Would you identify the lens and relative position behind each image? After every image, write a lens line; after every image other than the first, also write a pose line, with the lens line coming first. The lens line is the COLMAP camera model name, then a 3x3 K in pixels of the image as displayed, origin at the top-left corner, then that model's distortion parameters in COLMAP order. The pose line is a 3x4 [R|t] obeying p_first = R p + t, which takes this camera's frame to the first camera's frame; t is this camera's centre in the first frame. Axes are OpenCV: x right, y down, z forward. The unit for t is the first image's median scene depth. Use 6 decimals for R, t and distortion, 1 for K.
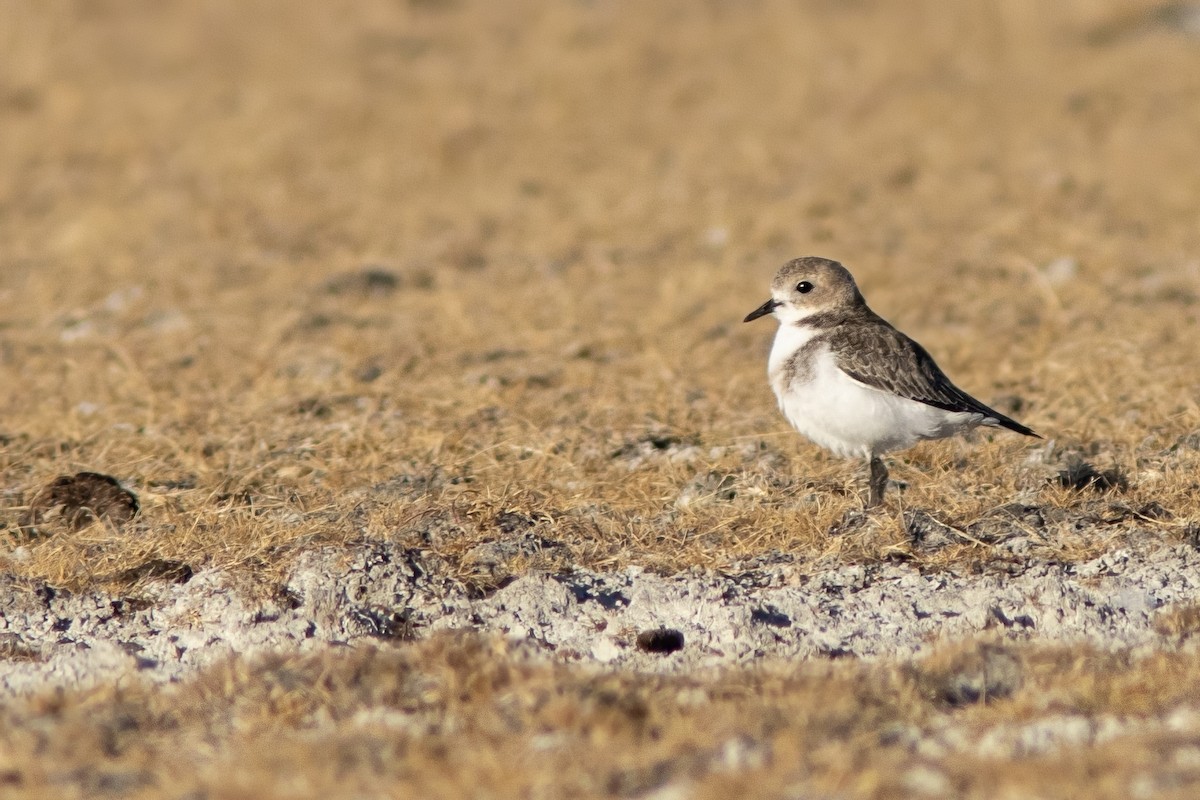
lens RADIAL K [[688.6, 0, 599.7], [0, 688.6, 398.2], [0, 0, 1]] dist [0.001378, -0.000525]
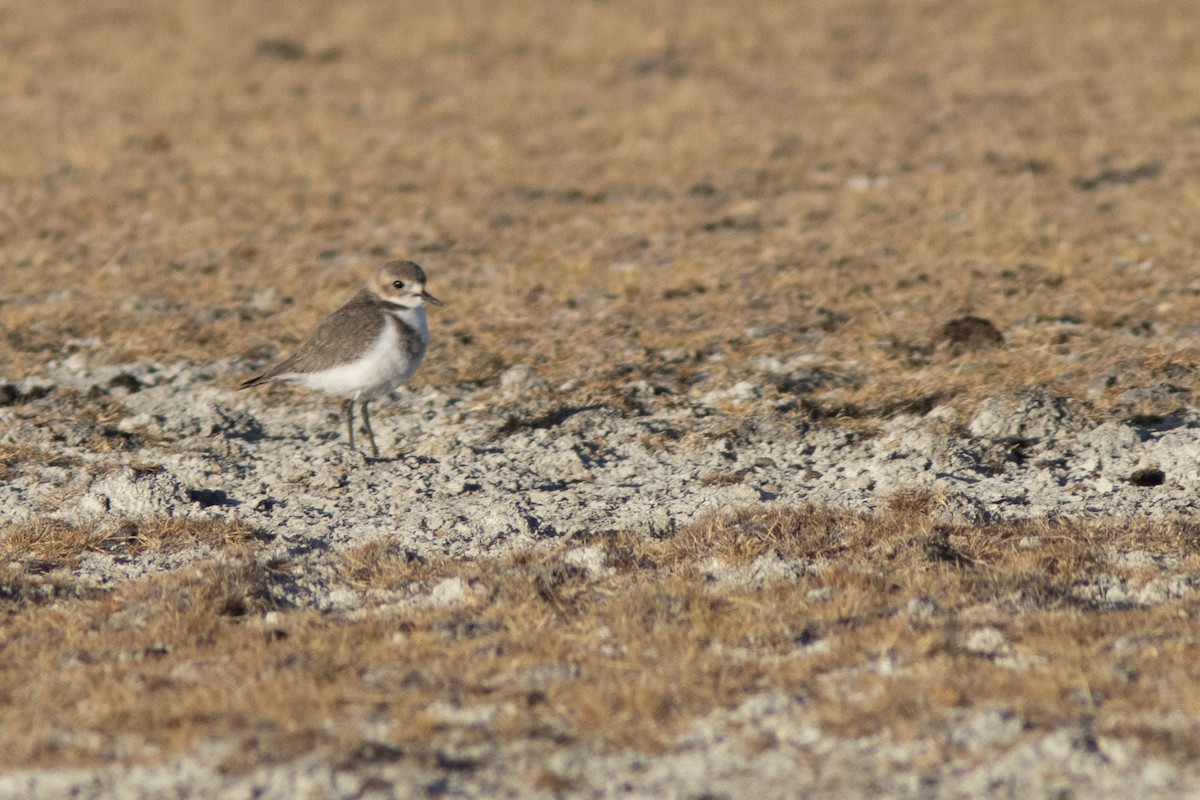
lens RADIAL K [[478.0, 0, 600.5], [0, 478.0, 402.6], [0, 0, 1]] dist [0.000541, -0.000137]
pose [[0.999993, 0.002947, 0.002401, -1.217421], [-0.002946, 0.999995, -0.000642, 0.231878], [-0.002402, 0.000635, 0.999997, 0.012220]]
